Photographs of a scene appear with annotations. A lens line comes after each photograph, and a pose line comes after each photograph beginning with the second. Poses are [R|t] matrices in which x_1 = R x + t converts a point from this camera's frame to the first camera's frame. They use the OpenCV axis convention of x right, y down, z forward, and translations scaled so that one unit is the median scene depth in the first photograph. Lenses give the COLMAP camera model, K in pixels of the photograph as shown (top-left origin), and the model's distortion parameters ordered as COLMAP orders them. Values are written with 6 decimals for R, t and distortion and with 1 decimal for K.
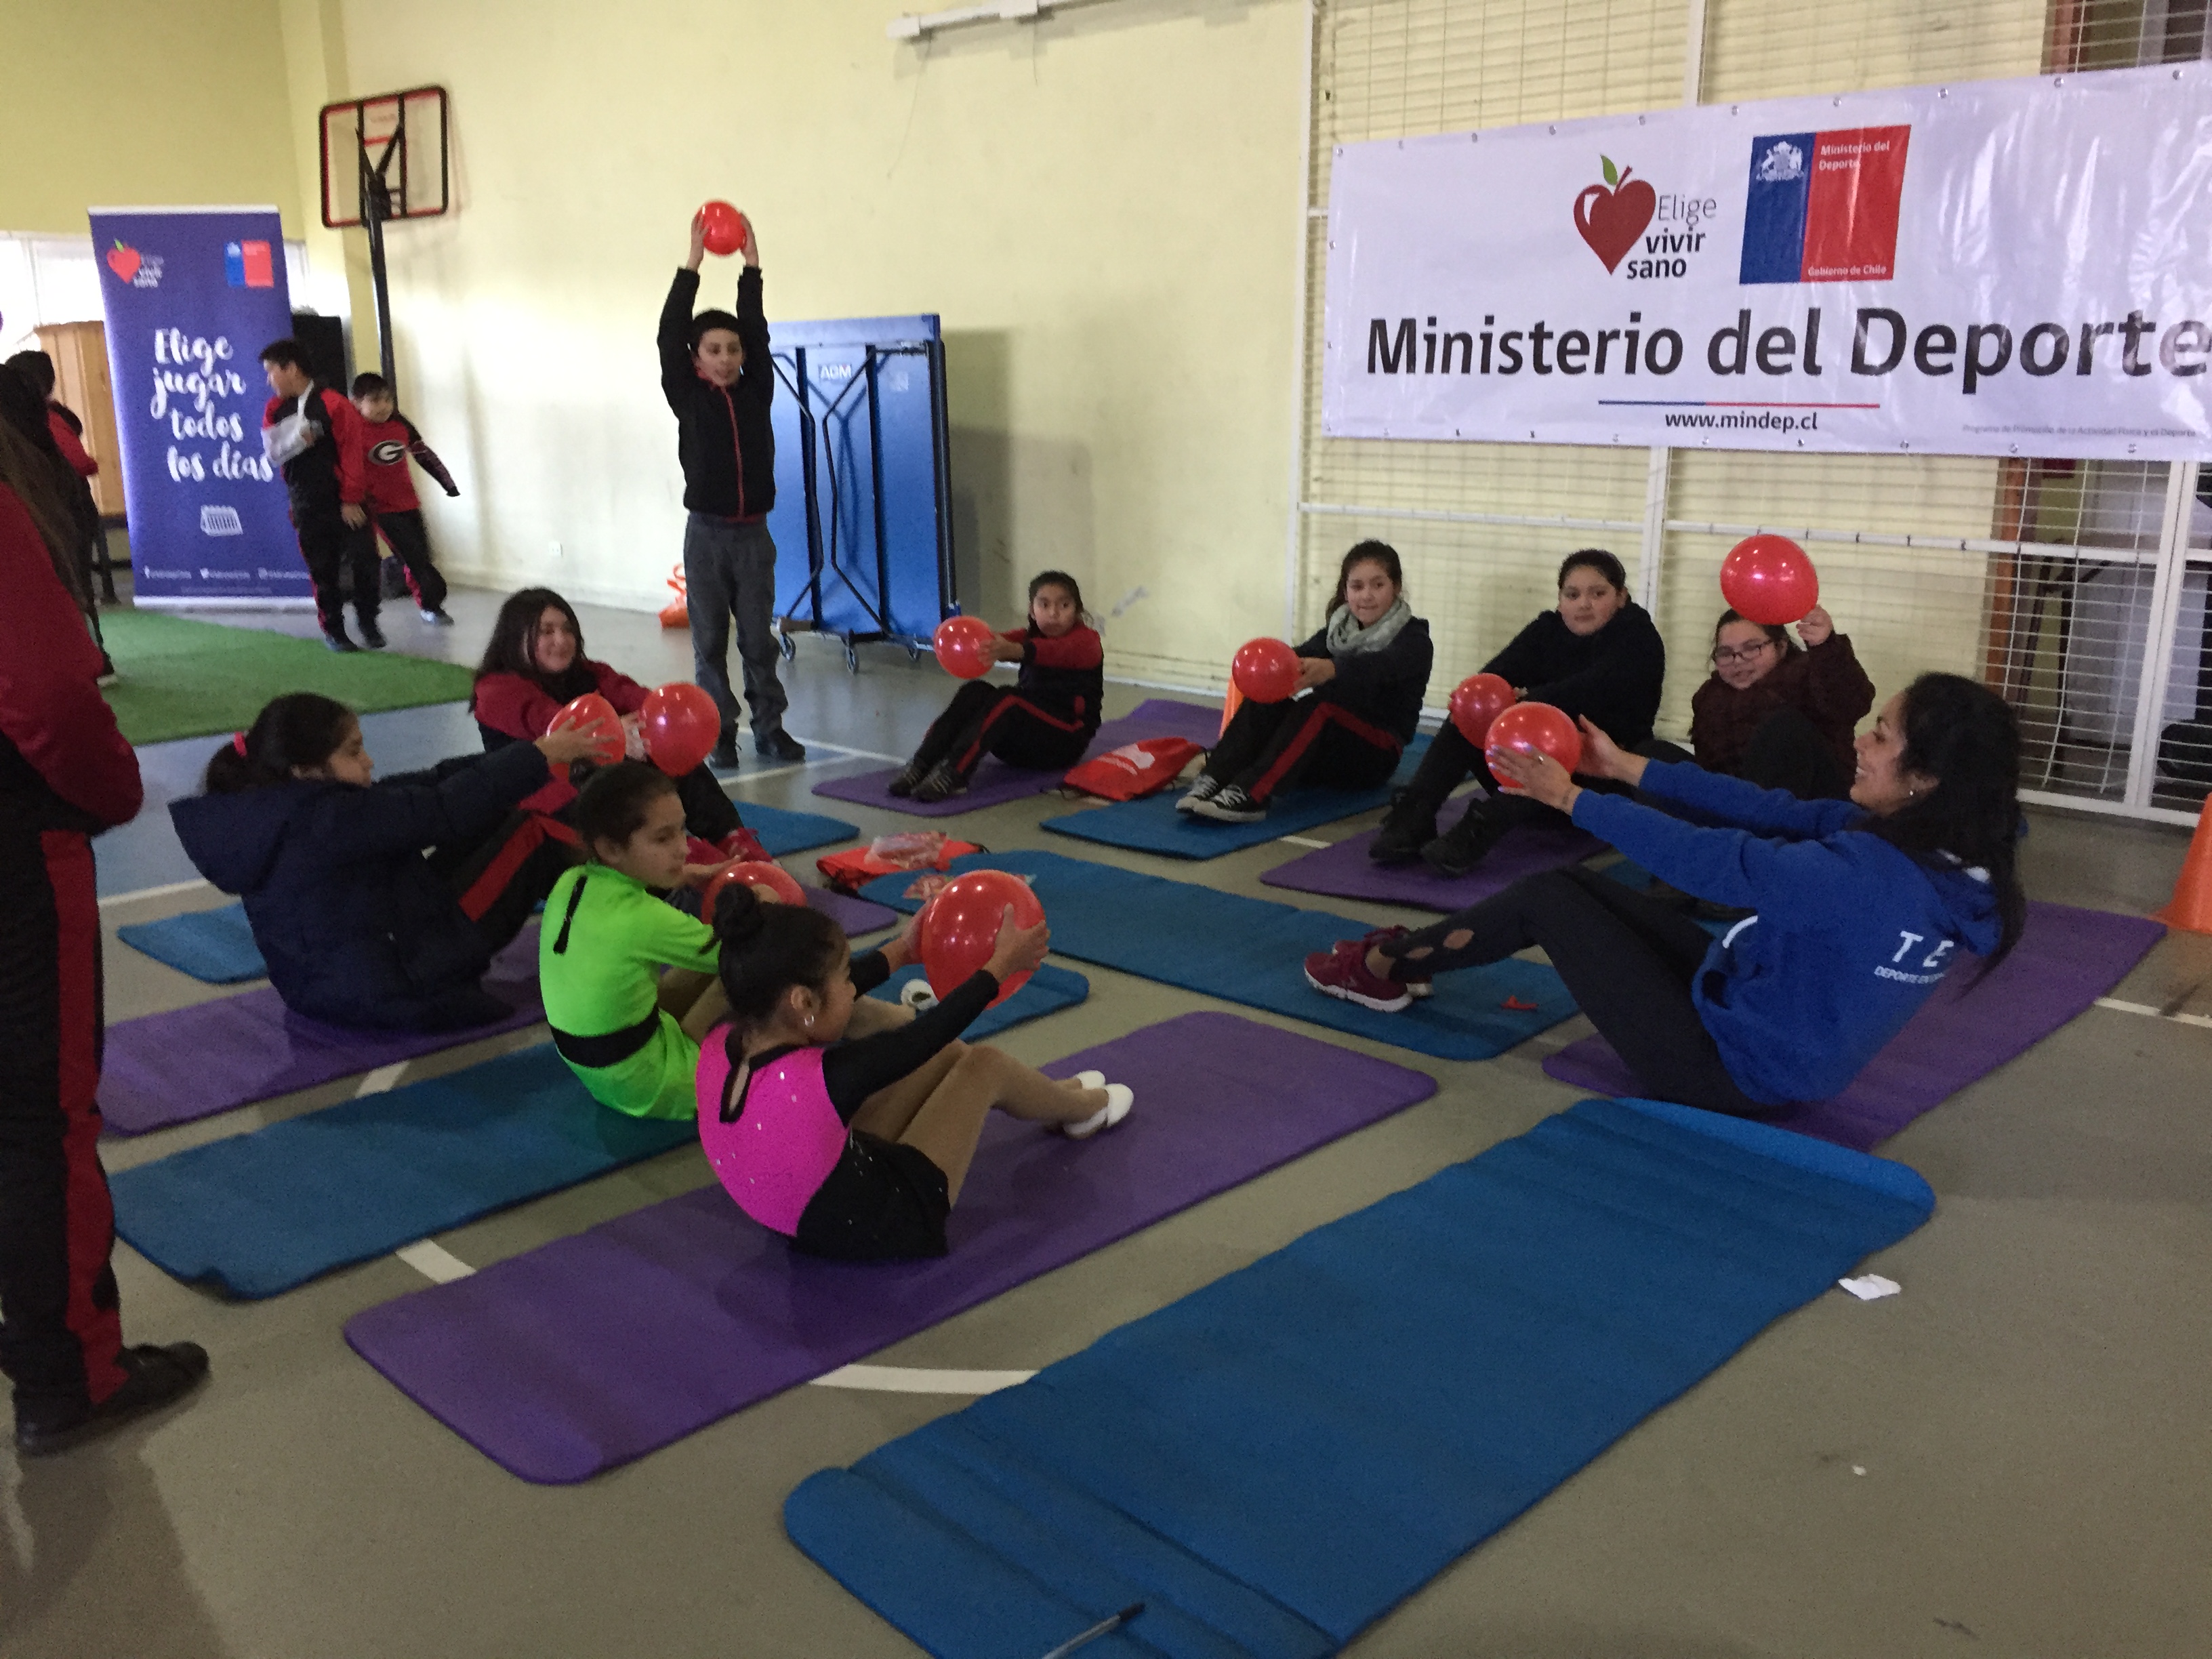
lens RADIAL K [[1870.6, 0, 1105.5], [0, 1870.6, 842.2], [0, 0, 1]] dist [0.017469, -0.008932]
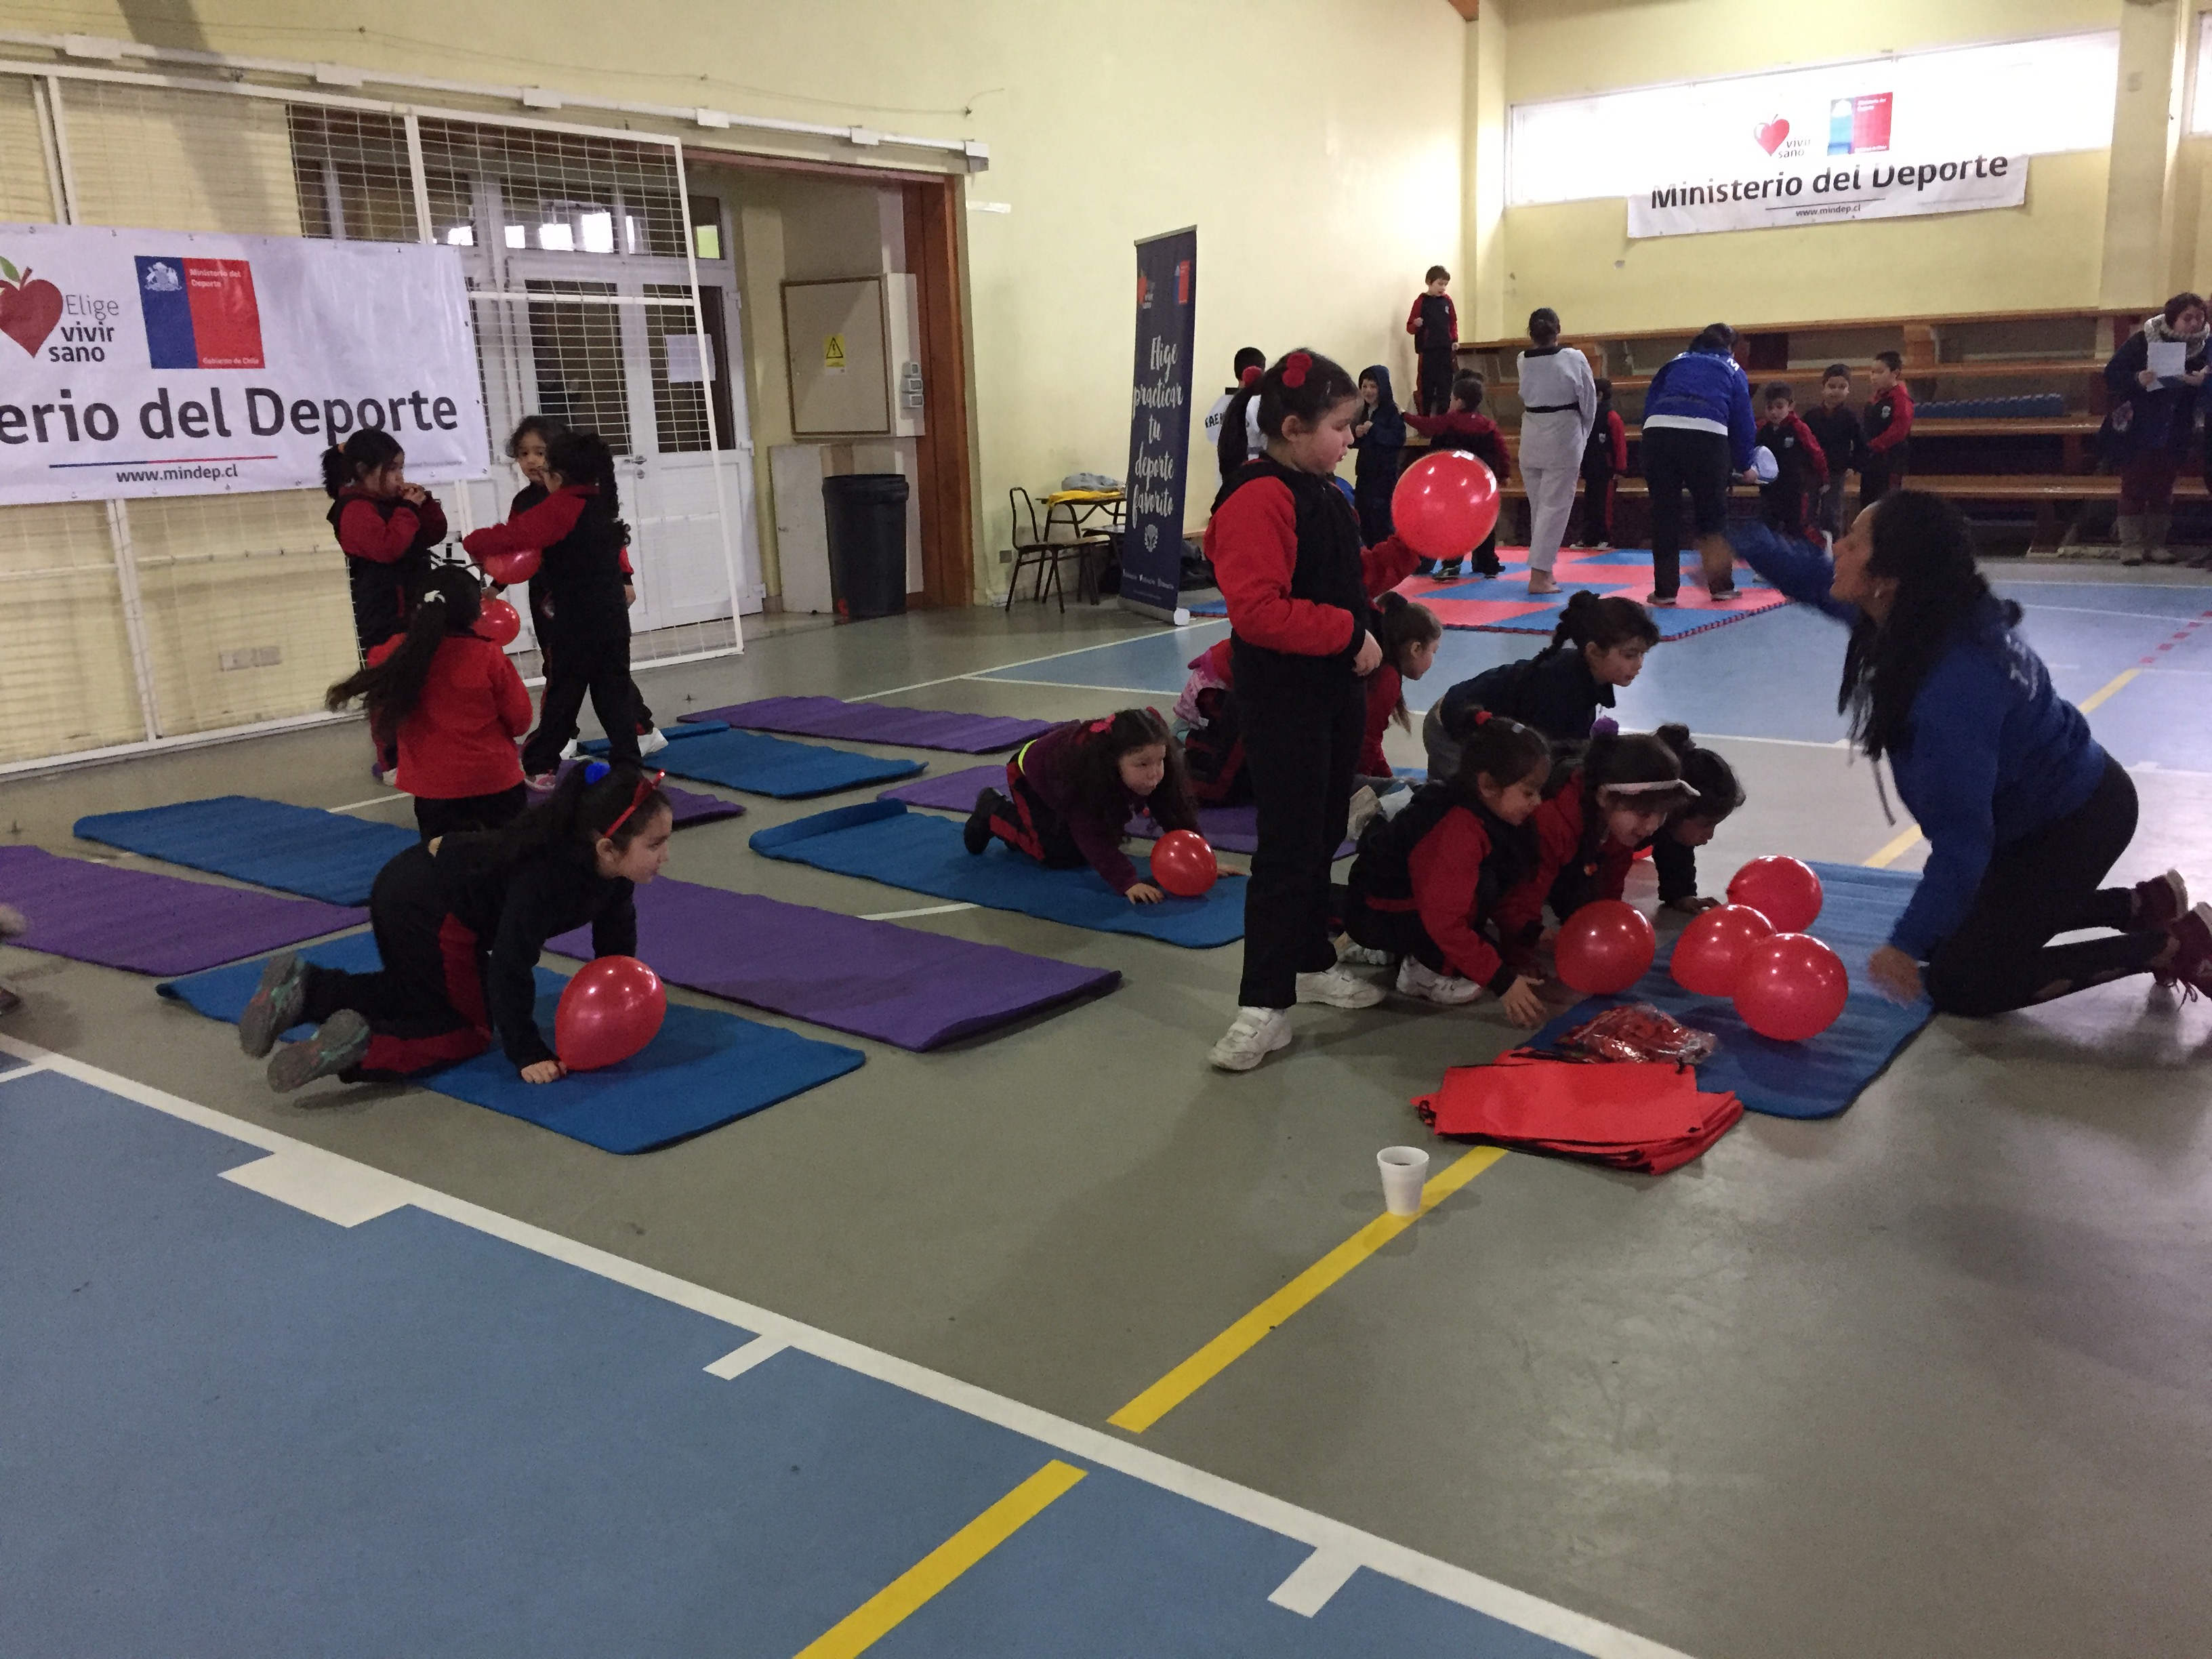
lens RADIAL K [[1870.6, 0, 1110.0], [0, 1870.6, 826.4], [0, 0, 1]] dist [0.017469, -0.008932]
pose [[-0.079834, -0.216288, 0.973060, -1.049014], [0.279439, 0.932178, 0.230127, -0.121355], [-0.956839, 0.290283, -0.013980, 0.493995]]
